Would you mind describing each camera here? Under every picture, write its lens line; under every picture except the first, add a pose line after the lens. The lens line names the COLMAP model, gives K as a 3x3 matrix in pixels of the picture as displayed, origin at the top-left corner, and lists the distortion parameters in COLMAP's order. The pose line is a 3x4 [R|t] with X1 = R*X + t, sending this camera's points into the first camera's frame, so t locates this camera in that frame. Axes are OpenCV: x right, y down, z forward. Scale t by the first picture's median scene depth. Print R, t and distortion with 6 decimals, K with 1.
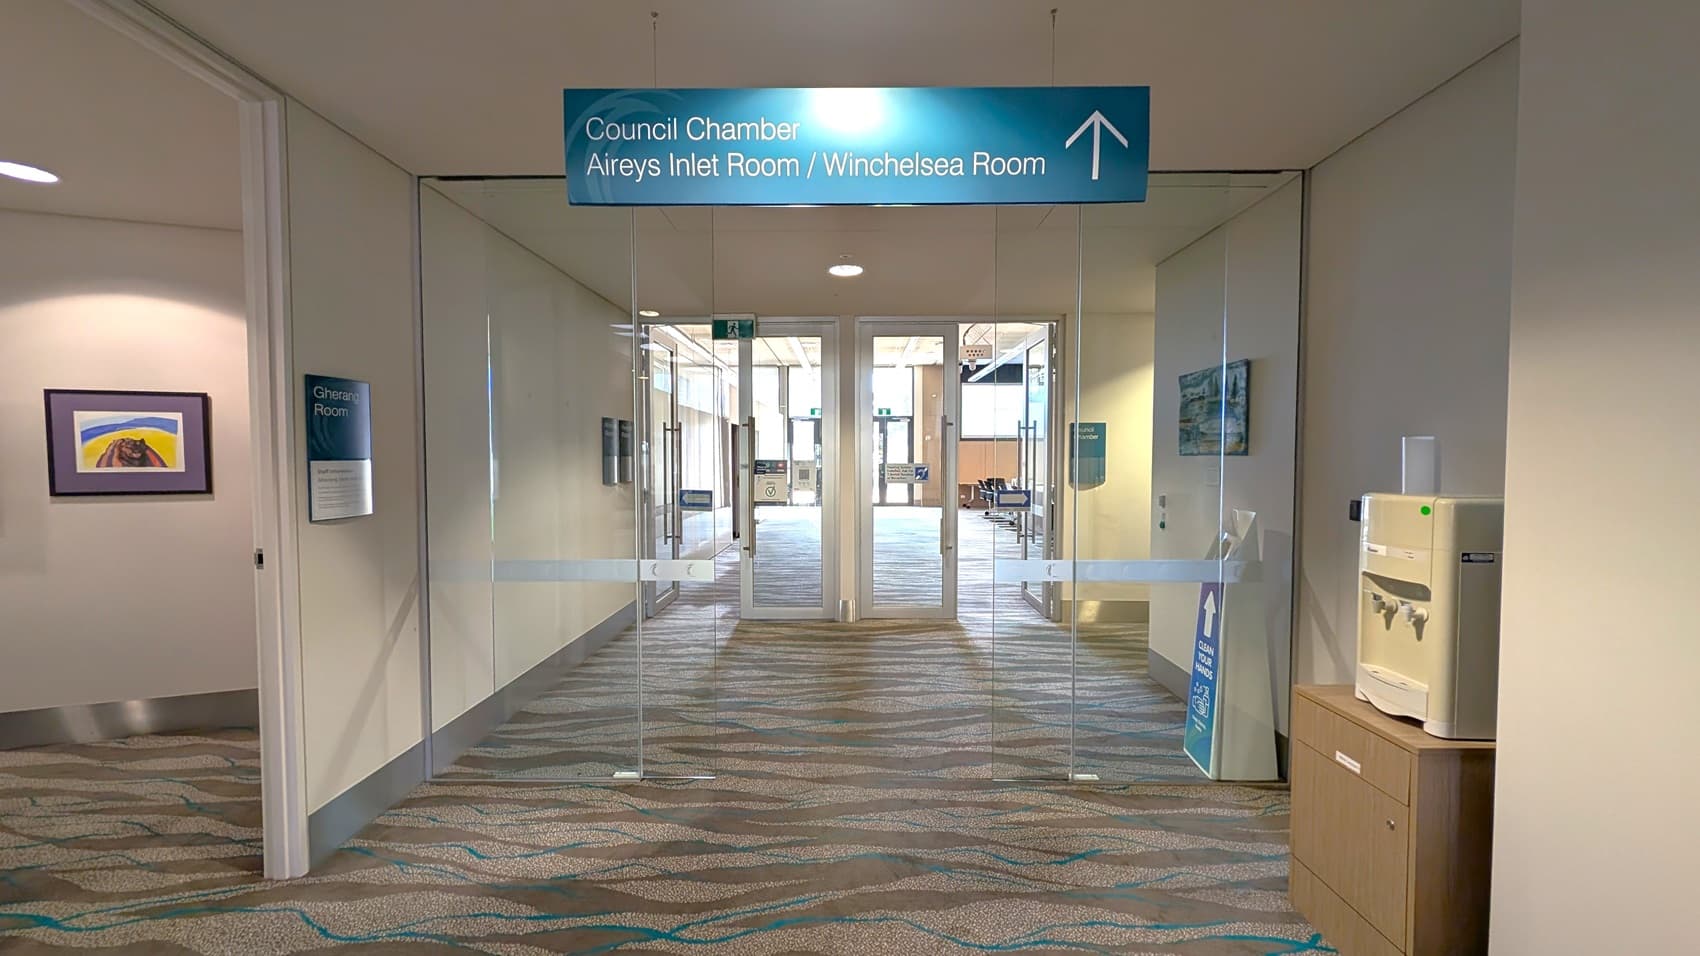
lens RADIAL K [[638.8, 0, 880.3], [0, 638.8, 472.0], [0, 0, 1]] dist [0.001093, -0.002012]
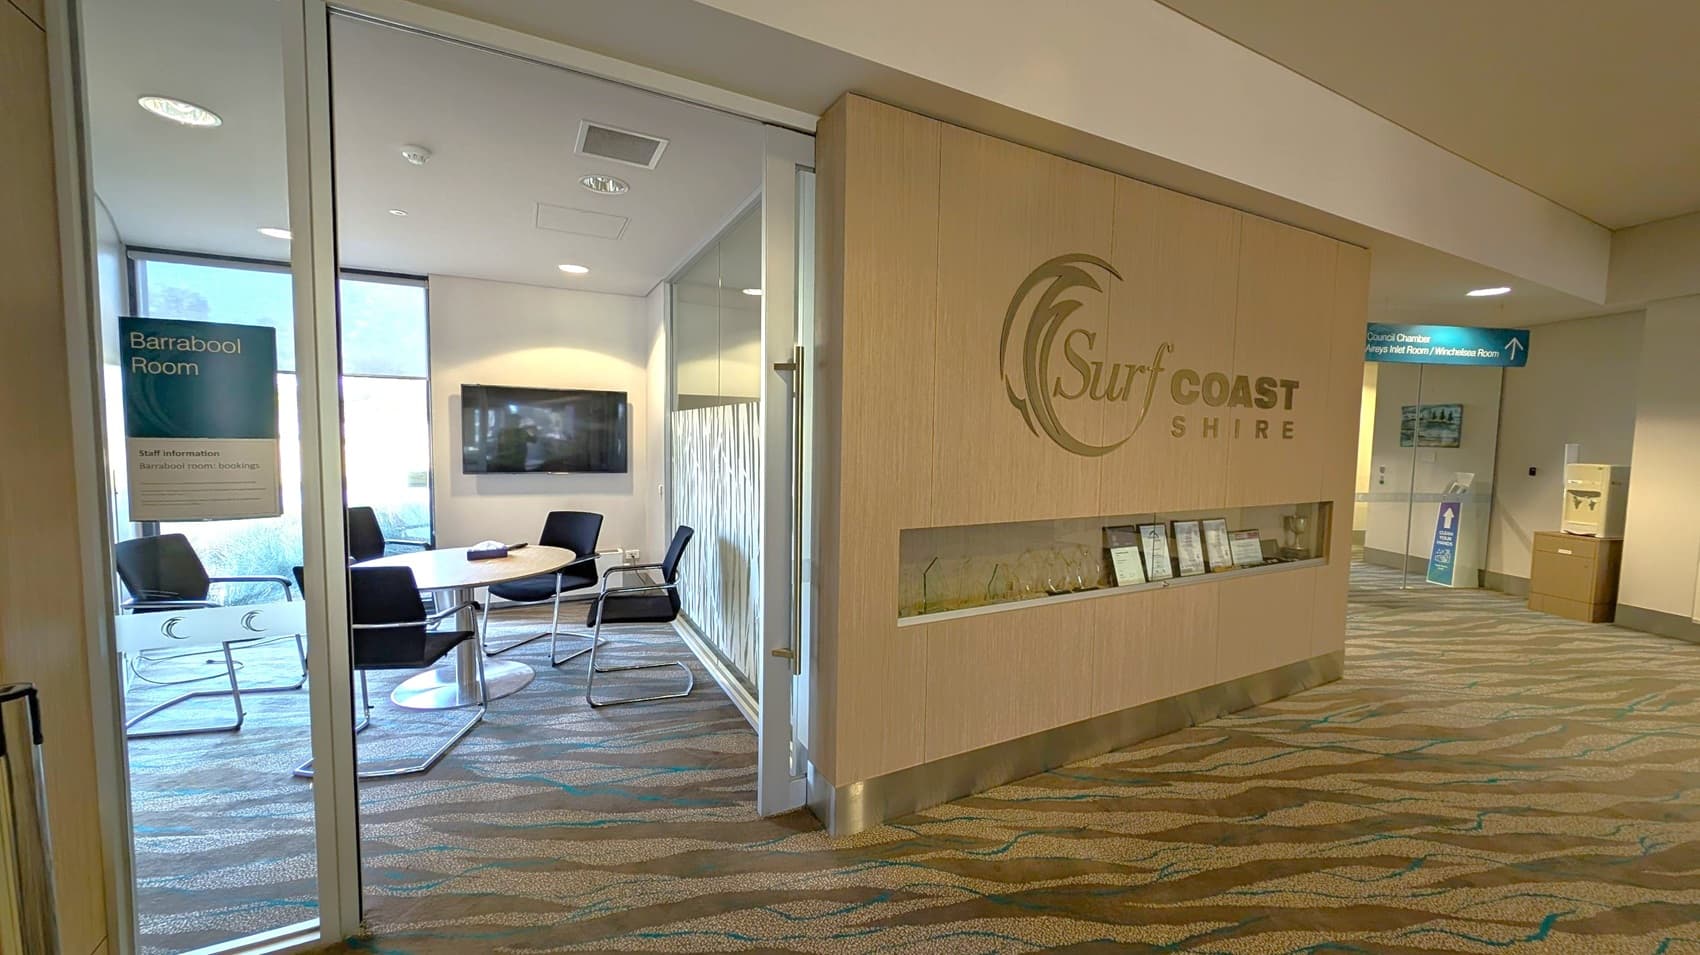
lens RADIAL K [[638.8, 0, 845.2], [0, 638.8, 461.4], [0, 0, 1]] dist [0.001093, -0.002012]
pose [[0.993201, 0.021108, 0.114486, -3.190307], [-0.023467, 0.999538, 0.019297, 0.050580], [-0.114026, -0.021852, 0.993237, -1.695979]]
